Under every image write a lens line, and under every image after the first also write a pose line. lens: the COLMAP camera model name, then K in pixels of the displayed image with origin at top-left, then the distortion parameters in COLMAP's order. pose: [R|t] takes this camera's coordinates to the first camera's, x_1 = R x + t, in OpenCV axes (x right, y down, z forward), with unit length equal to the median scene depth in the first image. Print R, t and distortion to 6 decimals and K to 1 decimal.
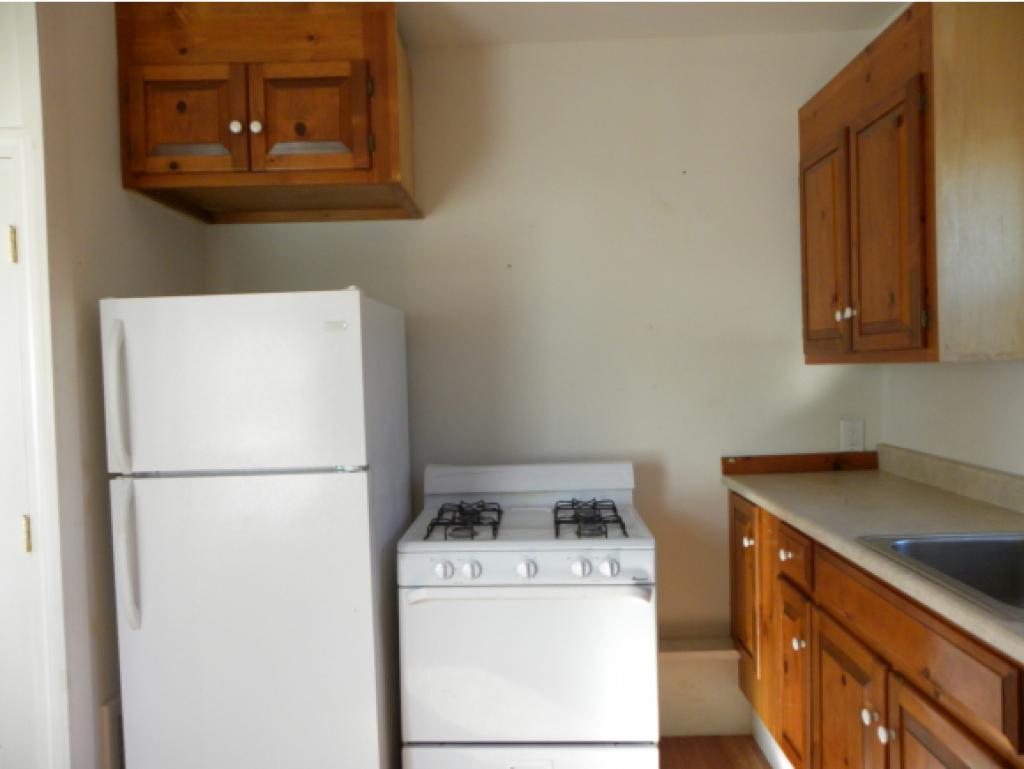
lens RADIAL K [[755.1, 0, 515.0], [0, 755.1, 387.0], [0, 0, 1]] dist [-0.004455, 0.000394]
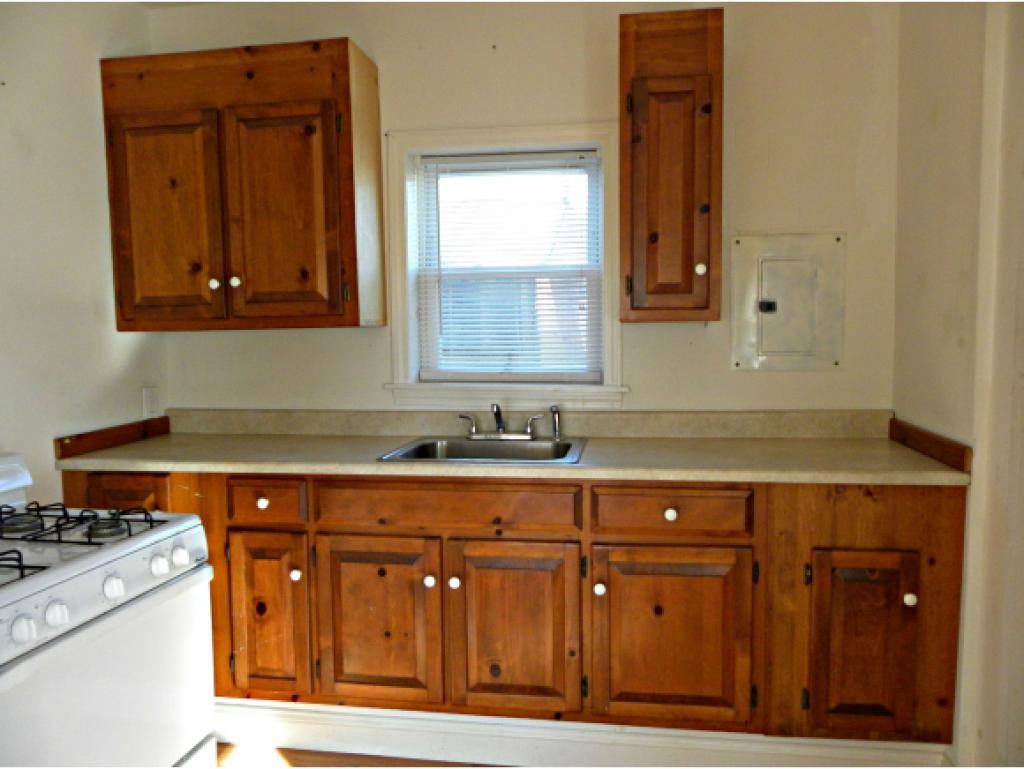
lens RADIAL K [[755.1, 0, 515.0], [0, 755.1, 387.0], [0, 0, 1]] dist [-0.004455, 0.000394]
pose [[0.149620, -0.045816, 0.987681, -0.558883], [0.037857, 0.998459, 0.040581, 0.023298], [-0.988019, 0.031319, 0.151124, 0.414224]]
